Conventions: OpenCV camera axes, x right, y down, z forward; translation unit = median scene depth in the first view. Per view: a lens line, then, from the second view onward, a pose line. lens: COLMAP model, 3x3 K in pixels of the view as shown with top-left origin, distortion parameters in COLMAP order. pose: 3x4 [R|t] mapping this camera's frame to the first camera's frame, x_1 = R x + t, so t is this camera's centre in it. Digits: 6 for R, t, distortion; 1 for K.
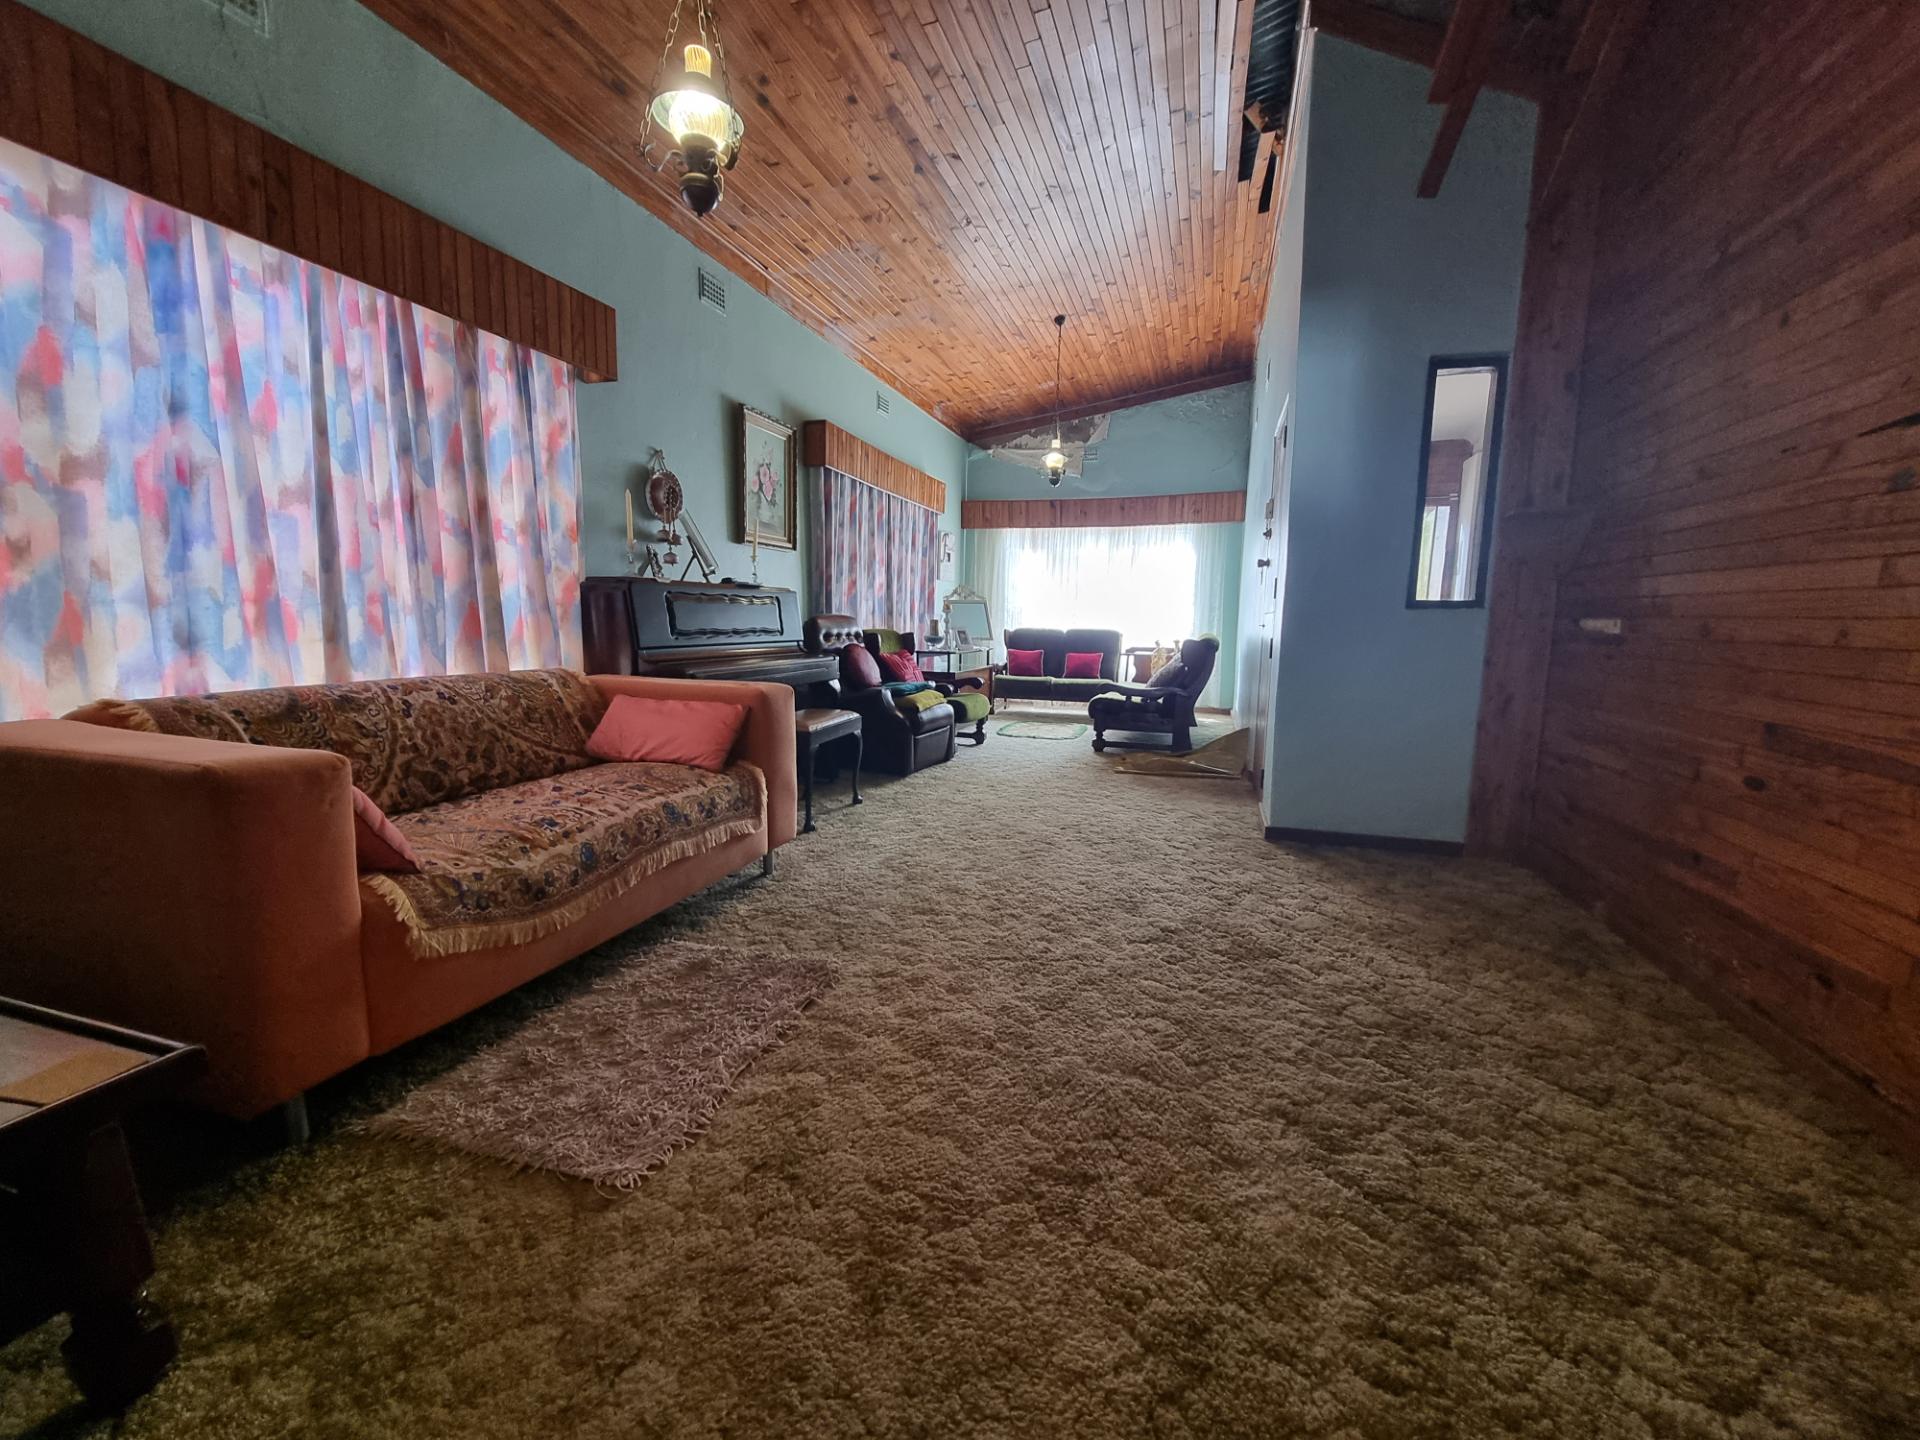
lens RADIAL K [[772.2, 0, 957.6], [0, 772.2, 772.3], [0, 0, 1]] dist [-0.003564, 0.000265]
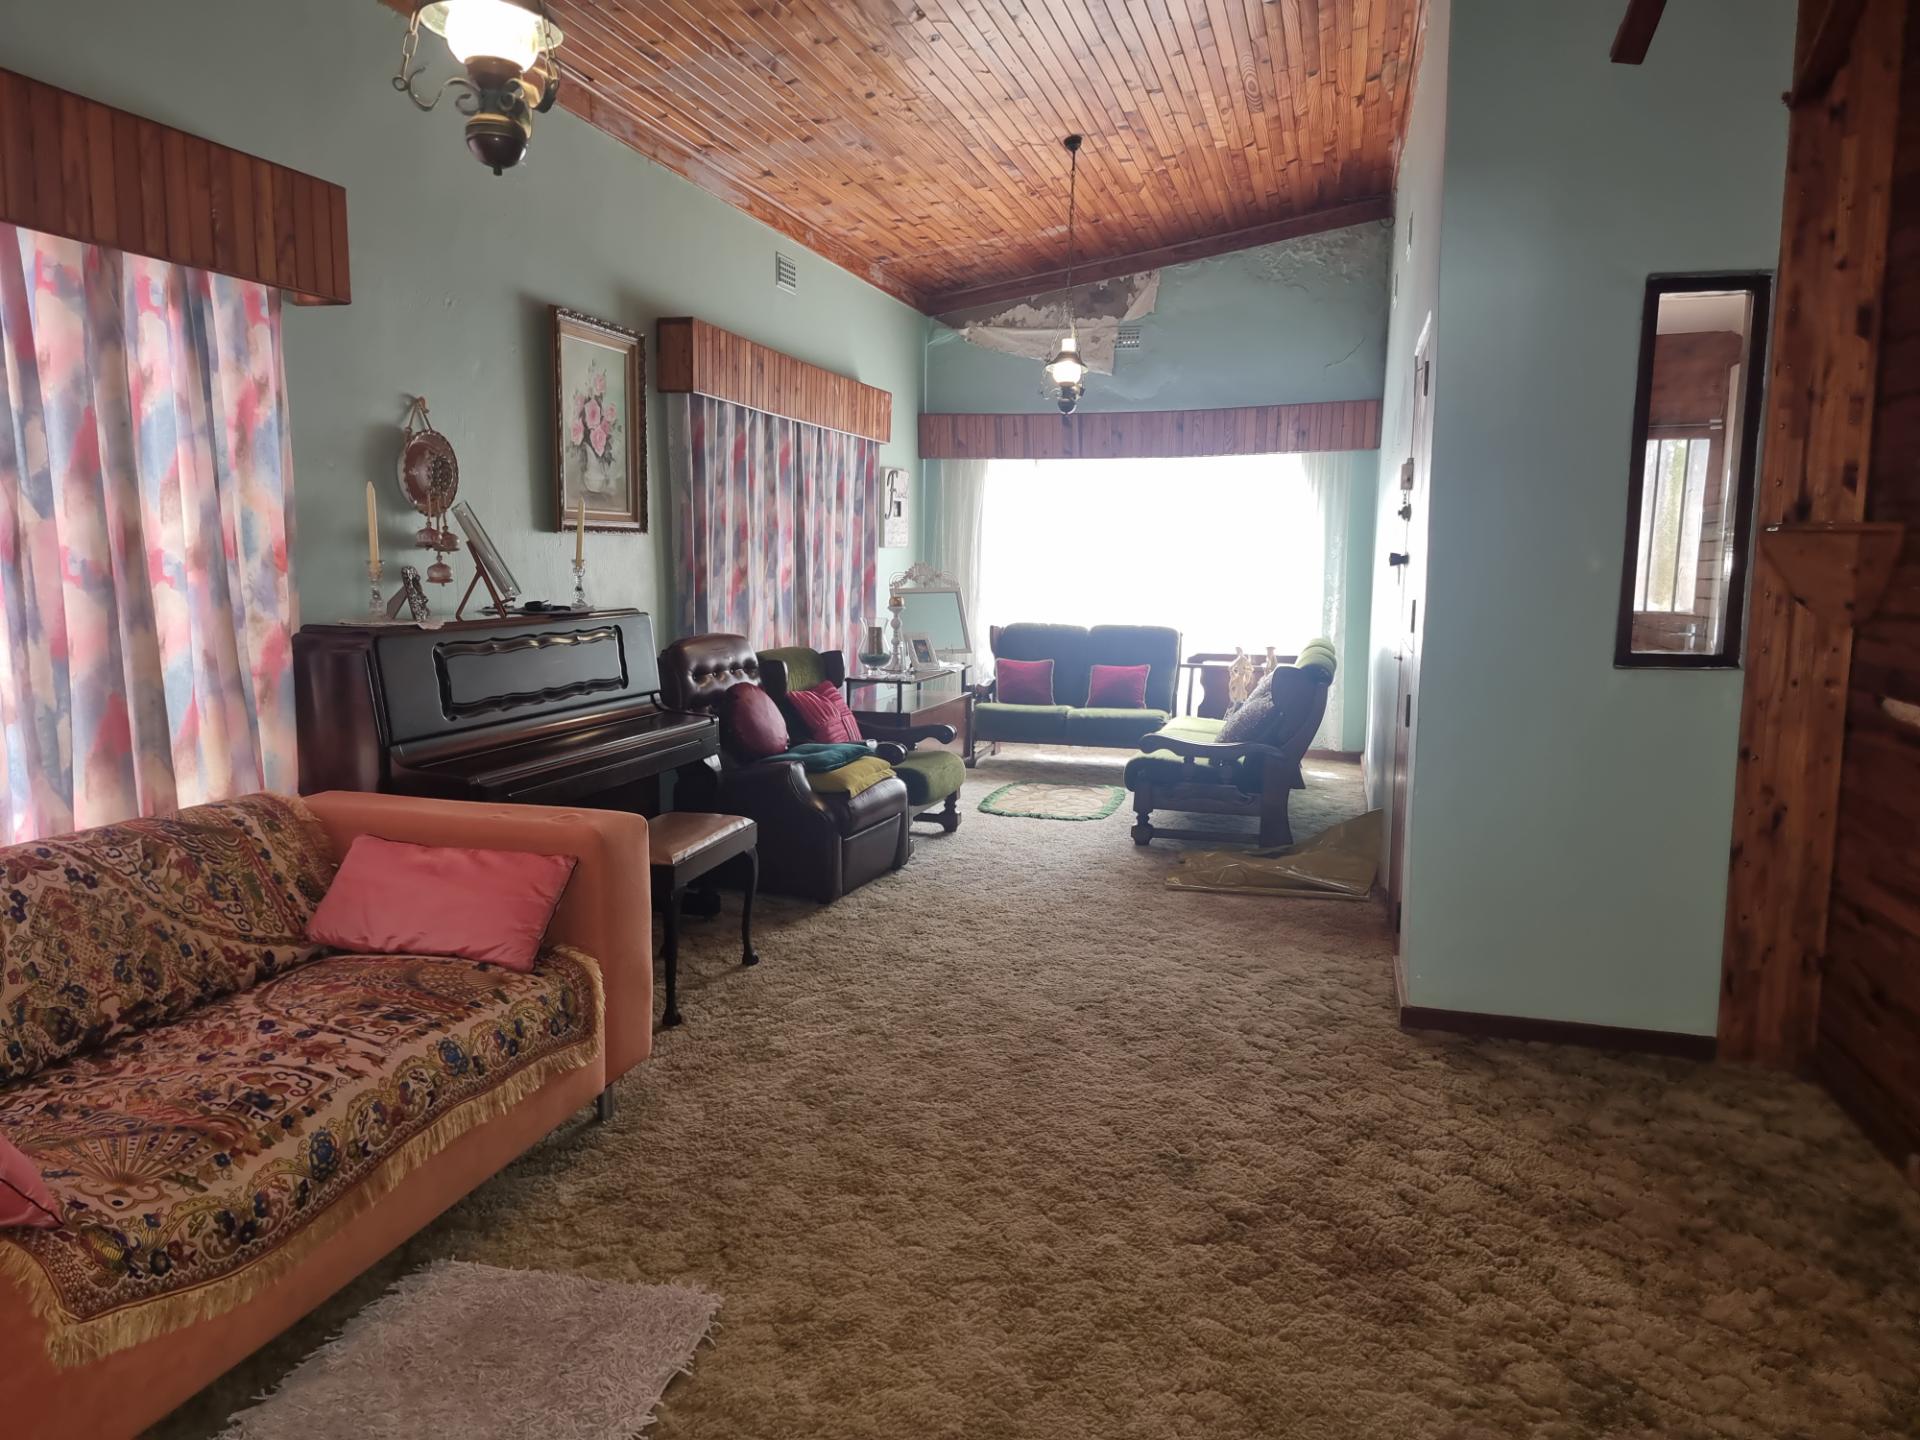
lens RADIAL K [[1383.6, 0, 973.0], [0, 1383.6, 658.5], [0, 0, 1]] dist [0.074570, -0.058571]
pose [[0.999492, -0.010027, 0.030240, 0.018868], [0.010387, 0.999877, -0.011767, -0.206825], [-0.030118, 0.012075, 0.999473, -0.133314]]
